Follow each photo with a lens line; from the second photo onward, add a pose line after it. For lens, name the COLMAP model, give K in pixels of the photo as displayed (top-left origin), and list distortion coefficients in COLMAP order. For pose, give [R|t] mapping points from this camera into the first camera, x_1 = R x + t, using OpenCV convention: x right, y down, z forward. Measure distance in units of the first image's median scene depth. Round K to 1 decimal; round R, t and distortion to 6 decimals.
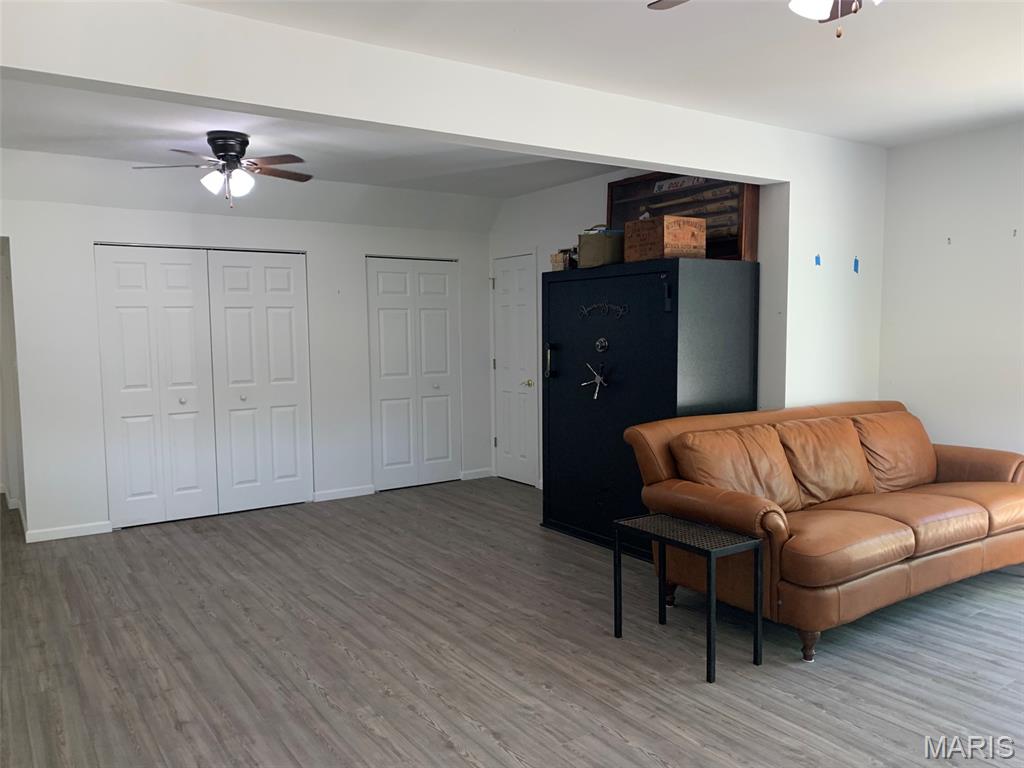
lens RADIAL K [[798.1, 0, 512.0], [0, 798.1, 384.0], [0, 0, 1]] dist [0.007330, 0.009061]
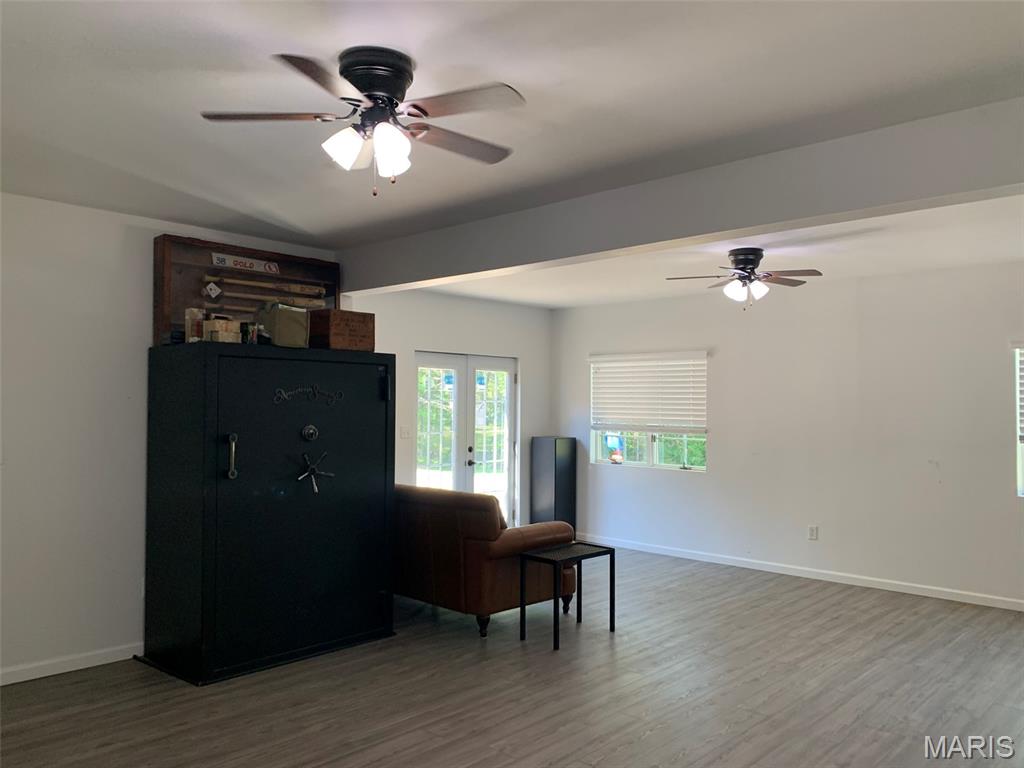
lens RADIAL K [[798.1, 0, 512.0], [0, 798.1, 384.0], [0, 0, 1]] dist [0.007330, 0.009061]
pose [[-0.227529, 0.042264, 0.972854, -0.917006], [0.067771, 0.997322, -0.027476, -0.070741], [-0.971410, 0.059679, -0.229784, 1.078100]]
